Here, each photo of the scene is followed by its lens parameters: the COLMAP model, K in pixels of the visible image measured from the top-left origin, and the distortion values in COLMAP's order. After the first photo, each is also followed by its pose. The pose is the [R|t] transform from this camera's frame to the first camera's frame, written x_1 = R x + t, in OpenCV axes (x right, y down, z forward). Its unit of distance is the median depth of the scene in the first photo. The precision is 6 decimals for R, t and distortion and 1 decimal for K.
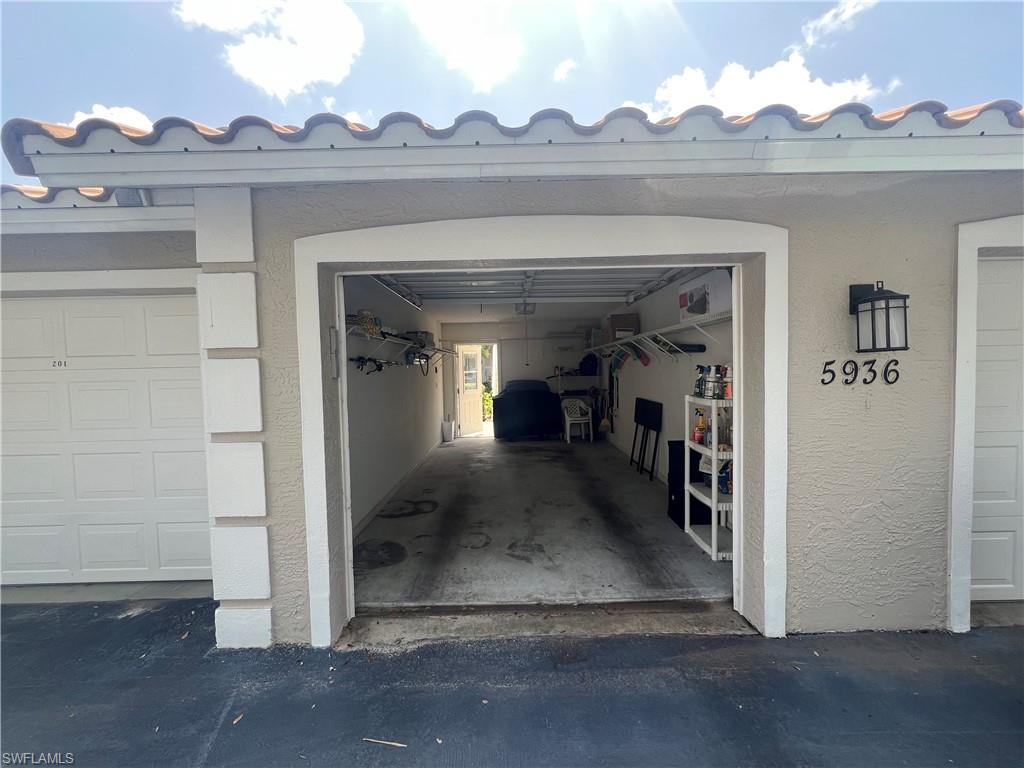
lens RADIAL K [[411.4, 0, 513.2], [0, 411.4, 385.5], [0, 0, 1]] dist [0.001425, 0.000664]
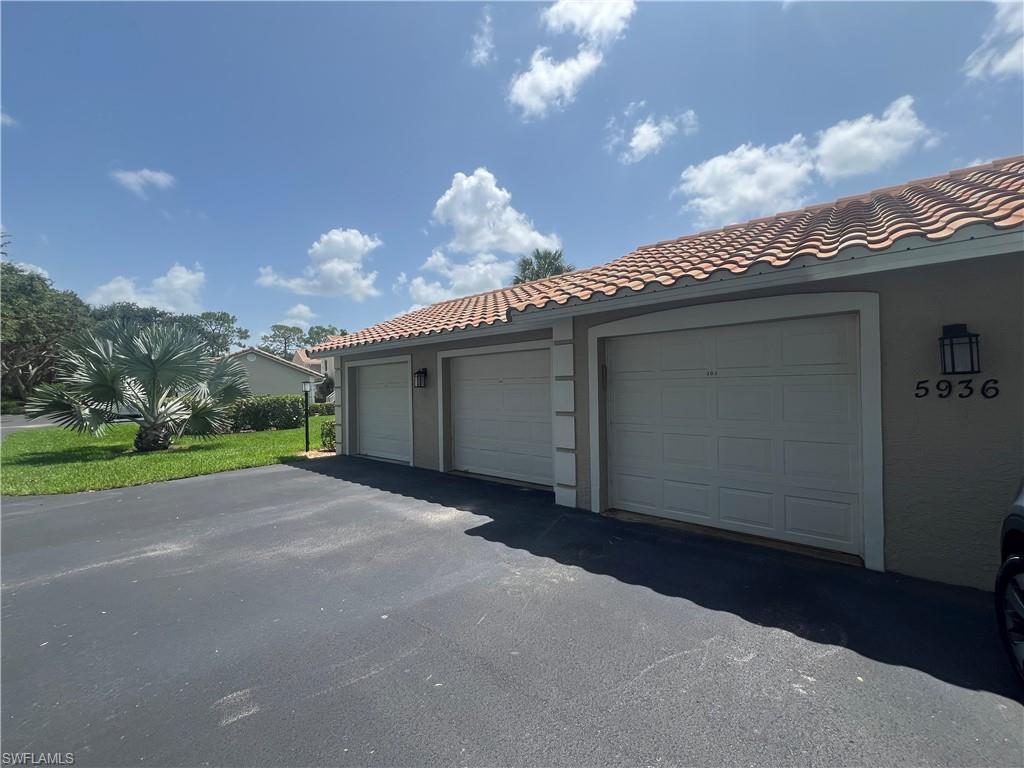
lens RADIAL K [[411.4, 0, 513.2], [0, 411.4, 385.5], [0, 0, 1]] dist [0.001425, 0.000664]
pose [[0.766248, 0.001848, -0.642542, 0.599759], [-0.024842, 0.999333, -0.026751, 0.029326], [0.642065, 0.036460, 0.765783, -0.977764]]
